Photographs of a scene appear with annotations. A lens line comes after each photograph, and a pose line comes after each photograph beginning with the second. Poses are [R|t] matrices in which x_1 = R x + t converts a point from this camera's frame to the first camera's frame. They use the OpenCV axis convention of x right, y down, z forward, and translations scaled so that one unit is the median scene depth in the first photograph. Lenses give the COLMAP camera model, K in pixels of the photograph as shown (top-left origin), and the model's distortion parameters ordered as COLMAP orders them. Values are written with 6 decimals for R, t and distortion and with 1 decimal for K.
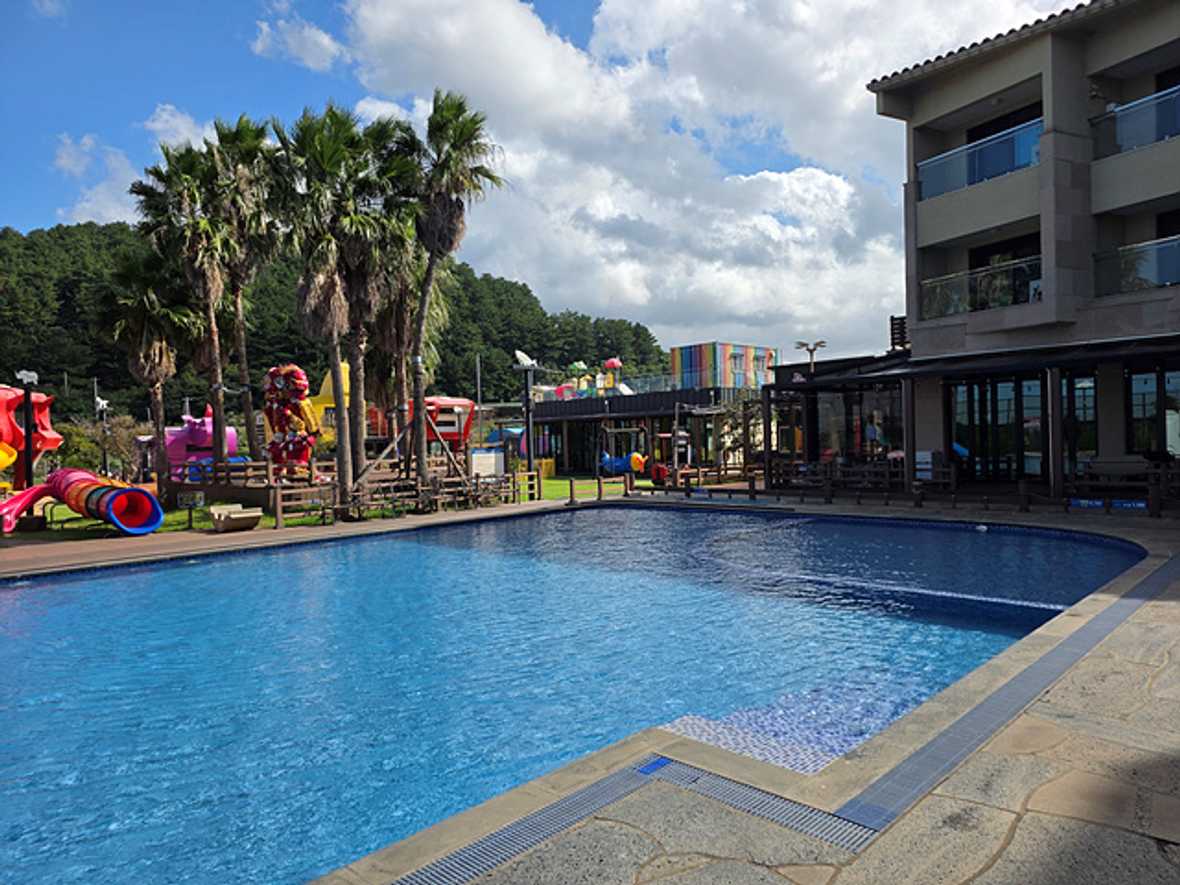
lens RADIAL K [[791.3, 0, 590.0], [0, 791.3, 442.5], [0, 0, 1]] dist [0.089848, -0.083738]
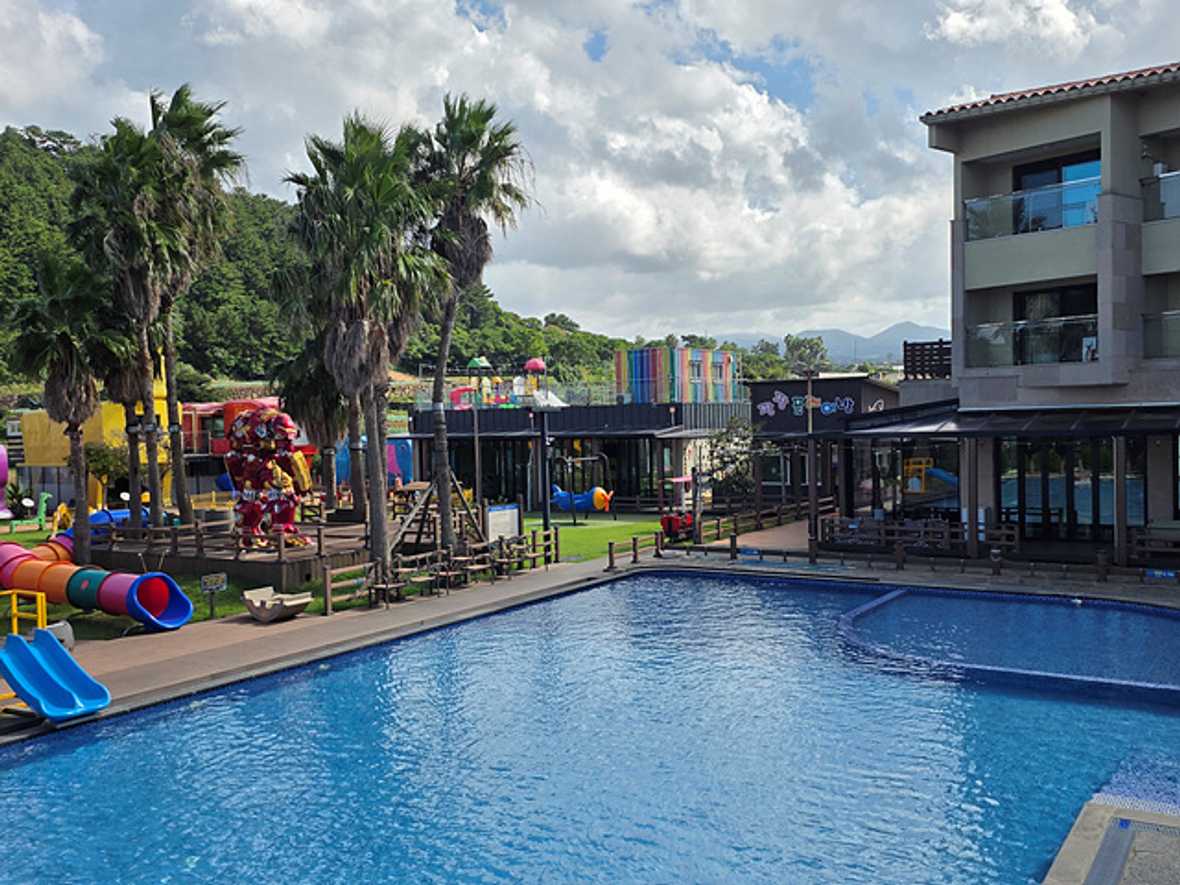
lens RADIAL K [[1091.8, 0, 613.7], [0, 1091.8, 450.1], [0, 0, 1]] dist [0.149281, -0.244007]
pose [[0.978417, -0.000177, 0.206641, -0.265655], [-0.003540, 0.999838, 0.017622, -0.075583], [-0.206610, -0.017973, 0.978258, -0.191232]]
